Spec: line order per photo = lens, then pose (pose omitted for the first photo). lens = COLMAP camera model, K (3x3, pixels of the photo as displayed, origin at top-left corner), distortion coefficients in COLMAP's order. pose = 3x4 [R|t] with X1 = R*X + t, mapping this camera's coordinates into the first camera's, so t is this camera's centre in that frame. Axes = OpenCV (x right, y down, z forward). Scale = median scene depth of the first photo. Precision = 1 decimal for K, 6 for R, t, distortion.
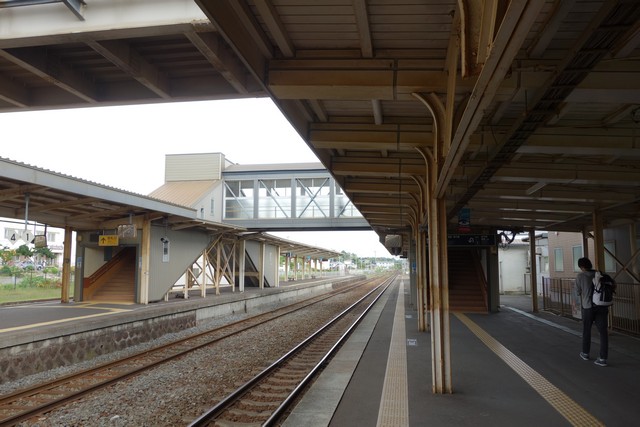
lens RADIAL K [[500.6, 0, 321.6], [0, 500.6, 212.9], [0, 0, 1]] dist [-0.001645, -0.007416]
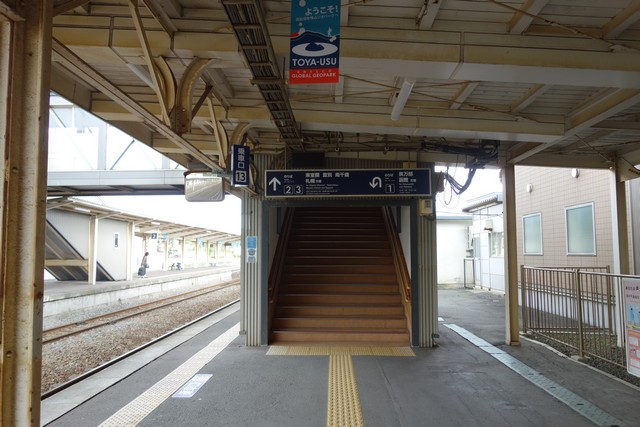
lens RADIAL K [[500.6, 0, 321.6], [0, 500.6, 212.9], [0, 0, 1]] dist [-0.001645, -0.007416]
pose [[0.990885, 0.003786, 0.134655, 0.172637], [-0.007524, 0.999600, 0.027264, 0.060987], [-0.134498, -0.028028, 0.990517, 0.514276]]
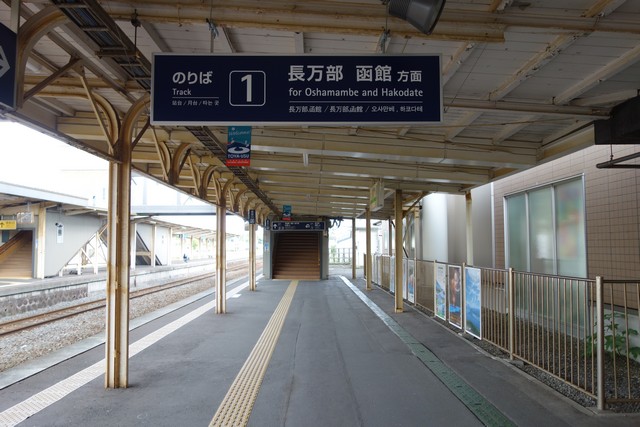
lens RADIAL K [[500.6, 0, 321.6], [0, 500.6, 212.9], [0, 0, 1]] dist [-0.001645, -0.007416]
pose [[0.983899, 0.007279, 0.178577, 0.086532], [-0.014336, 0.999165, 0.038260, -0.027564], [-0.178149, -0.040204, 0.983182, -0.272875]]
